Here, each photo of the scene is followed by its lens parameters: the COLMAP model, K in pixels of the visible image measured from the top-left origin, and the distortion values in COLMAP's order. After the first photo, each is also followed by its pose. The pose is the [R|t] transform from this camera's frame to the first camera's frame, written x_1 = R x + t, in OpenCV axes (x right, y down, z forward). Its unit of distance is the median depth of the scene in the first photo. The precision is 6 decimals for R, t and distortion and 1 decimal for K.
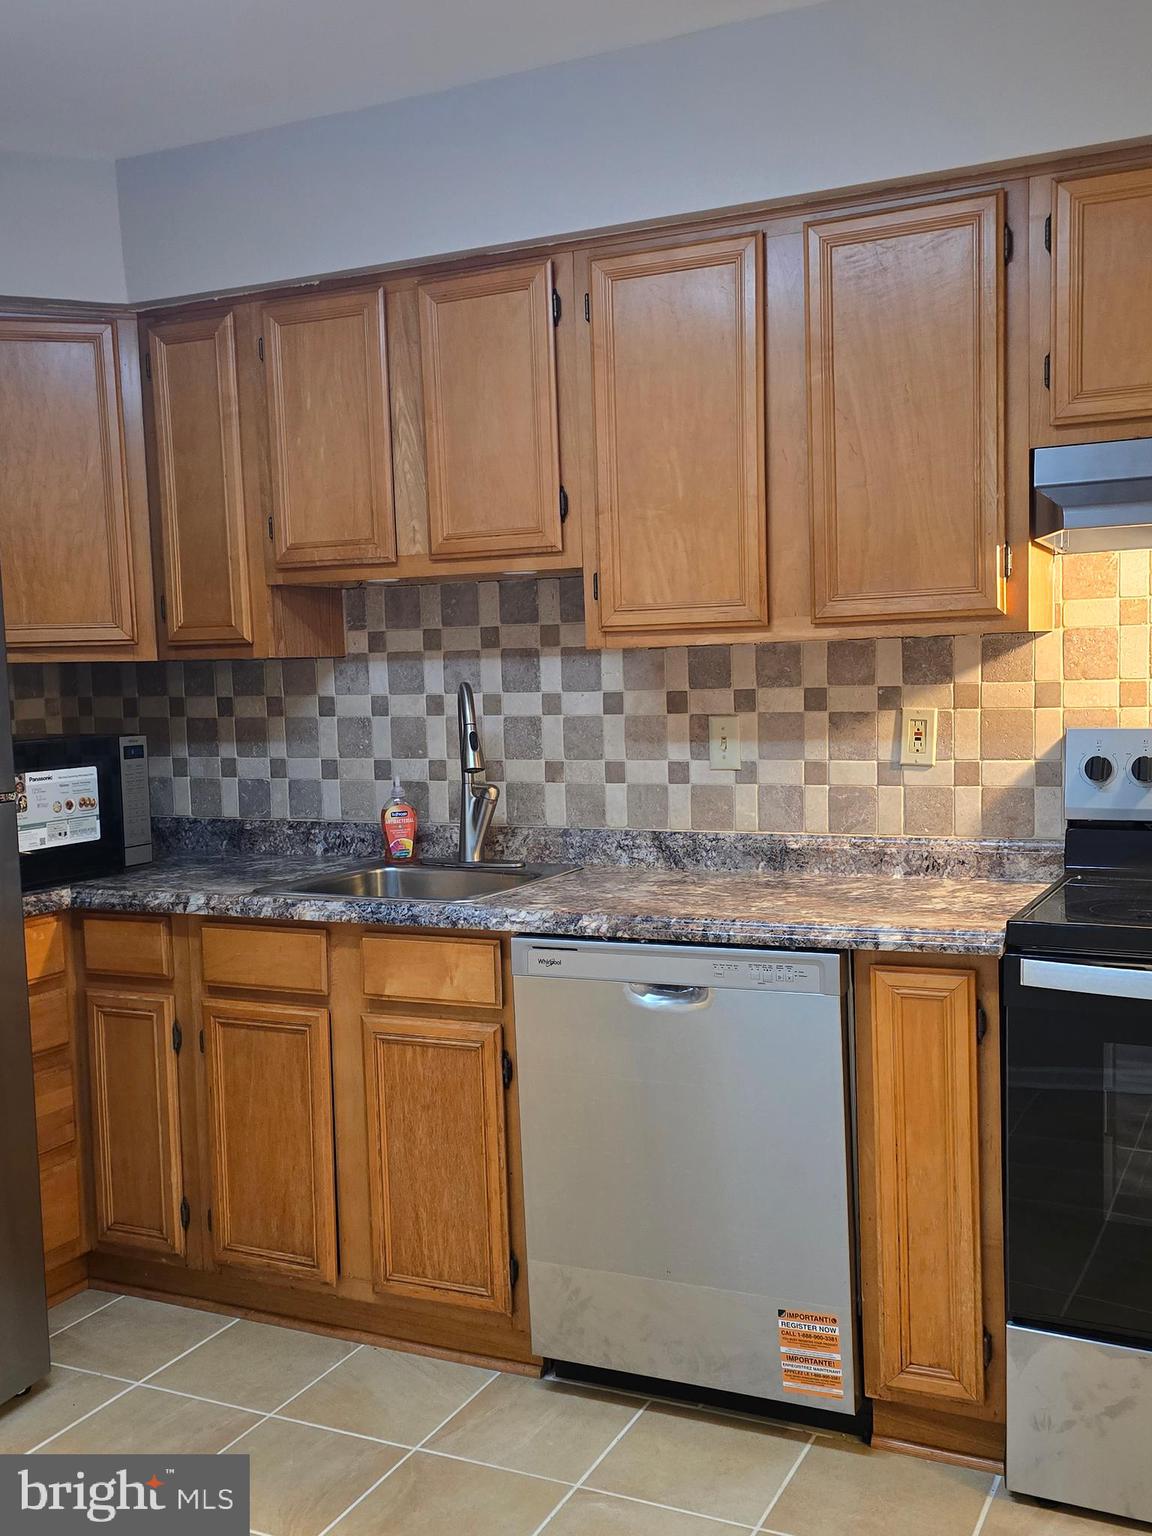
lens RADIAL K [[1498.6, 0, 580.6], [0, 1498.6, 794.9], [0, 0, 1]] dist [0.110817, -0.160536]
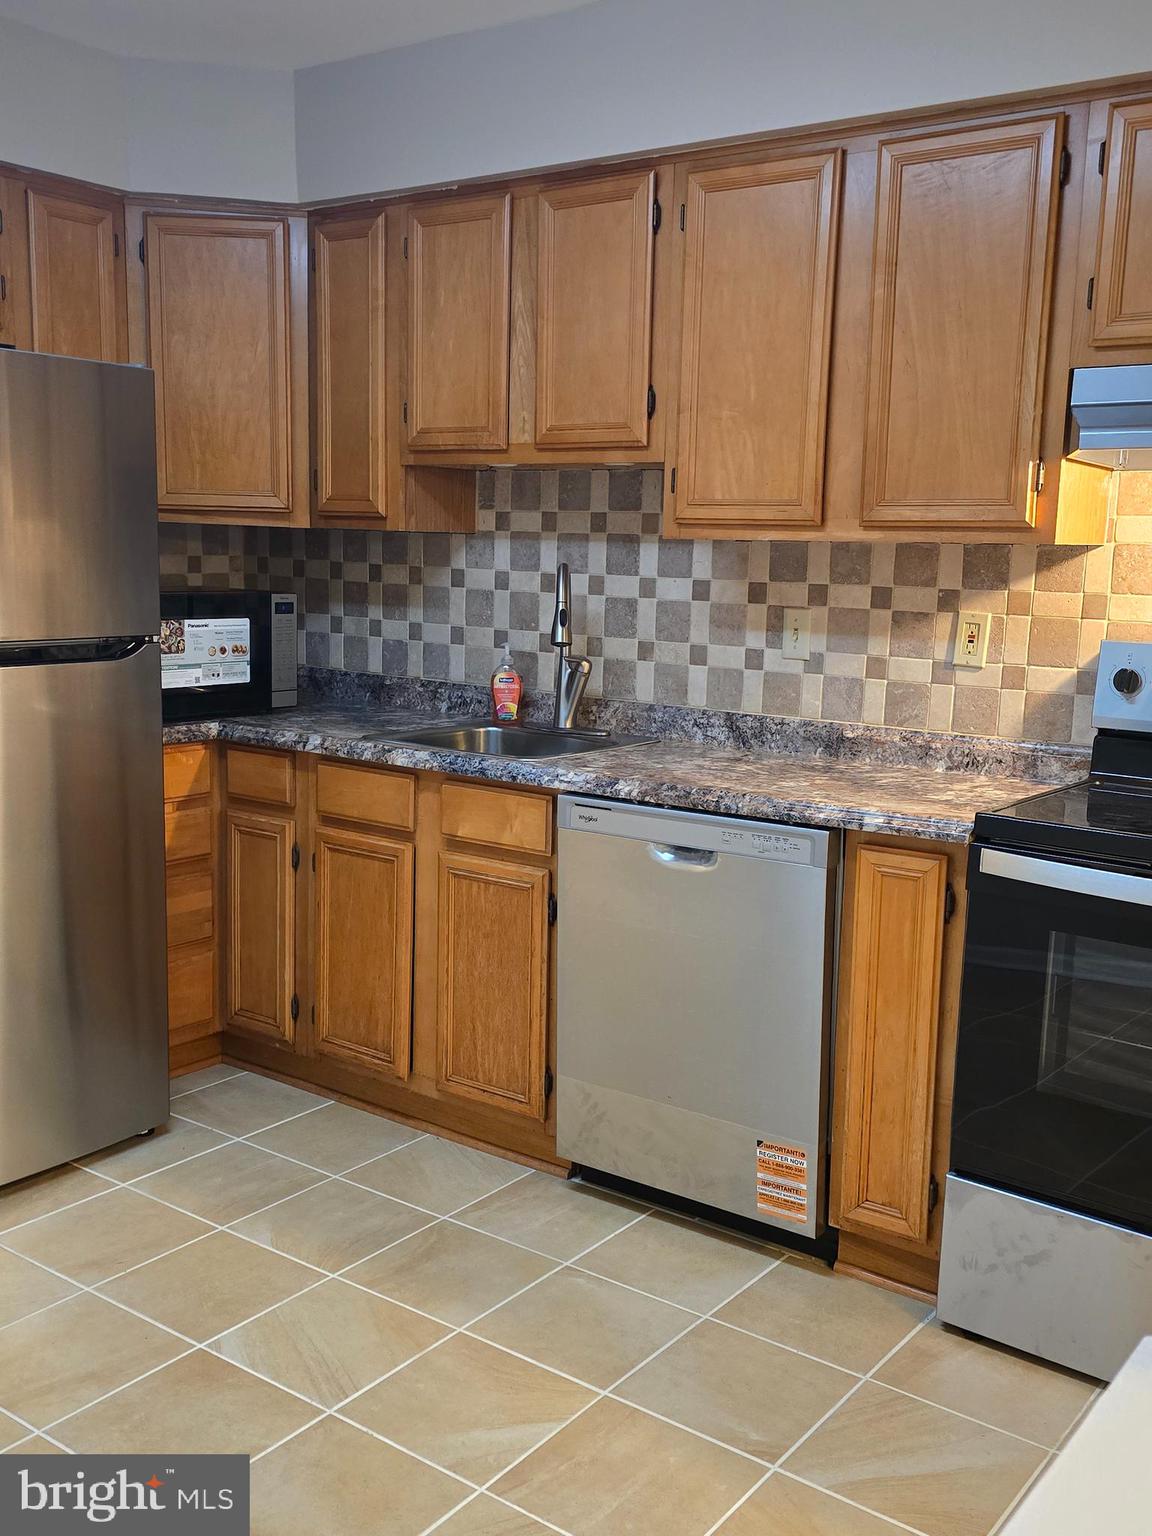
lens RADIAL K [[1507.6, 0, 572.8], [0, 1507.6, 780.4], [0, 0, 1]] dist [0.121932, -0.188824]
pose [[0.979991, 0.083522, -0.180668, 0.152104], [-0.070618, 0.994548, 0.076724, -0.002561], [0.186091, -0.062430, 0.980547, -0.098354]]
